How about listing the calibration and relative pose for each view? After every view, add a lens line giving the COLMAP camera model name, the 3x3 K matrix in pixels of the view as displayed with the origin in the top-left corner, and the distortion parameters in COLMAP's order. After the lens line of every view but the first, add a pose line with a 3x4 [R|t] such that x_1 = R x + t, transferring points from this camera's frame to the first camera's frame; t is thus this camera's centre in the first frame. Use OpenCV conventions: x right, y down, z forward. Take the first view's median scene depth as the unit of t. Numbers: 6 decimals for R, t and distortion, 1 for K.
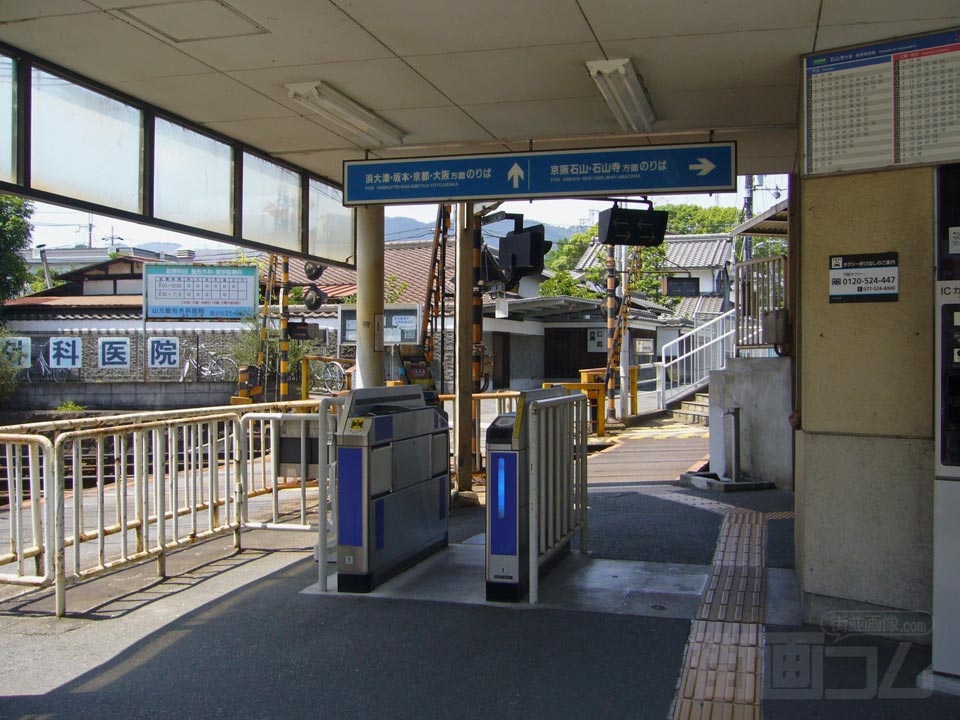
lens RADIAL K [[1000.7, 0, 480.0], [0, 1000.7, 360.0], [0, 0, 1]] dist [-0.065479, 0.003359]
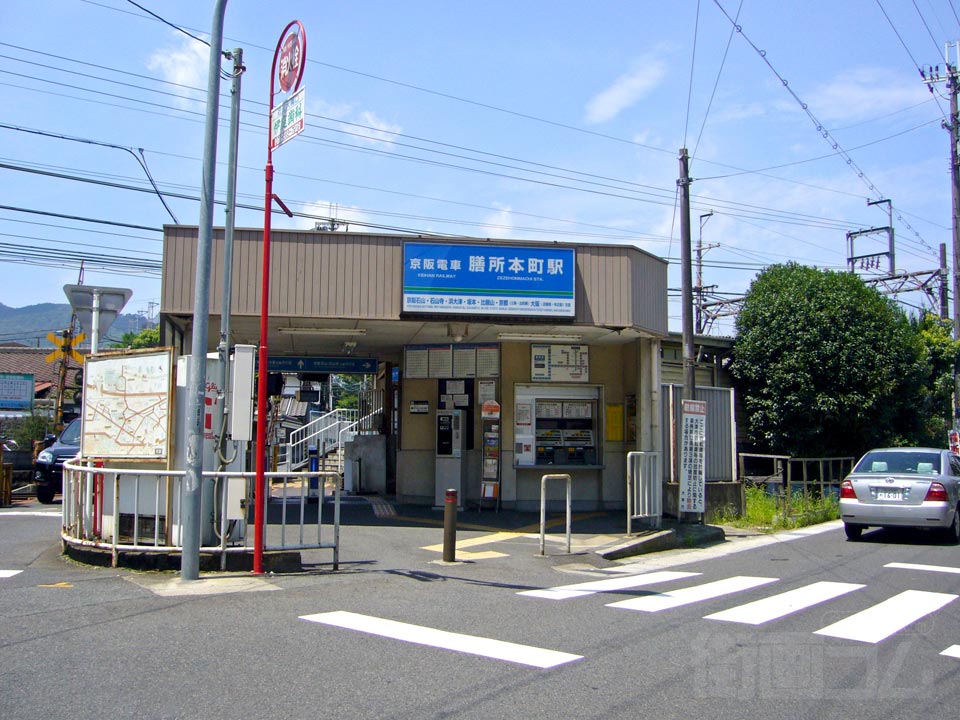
lens RADIAL K [[1055.7, 0, 474.4], [0, 1055.7, 351.5], [0, 0, 1]] dist [-0.059942, 0.002420]
pose [[0.906801, 0.046039, 0.419038, -0.477113], [-0.003804, 0.994872, -0.101074, 0.046736], [-0.421543, 0.090060, 0.902325, -1.168083]]
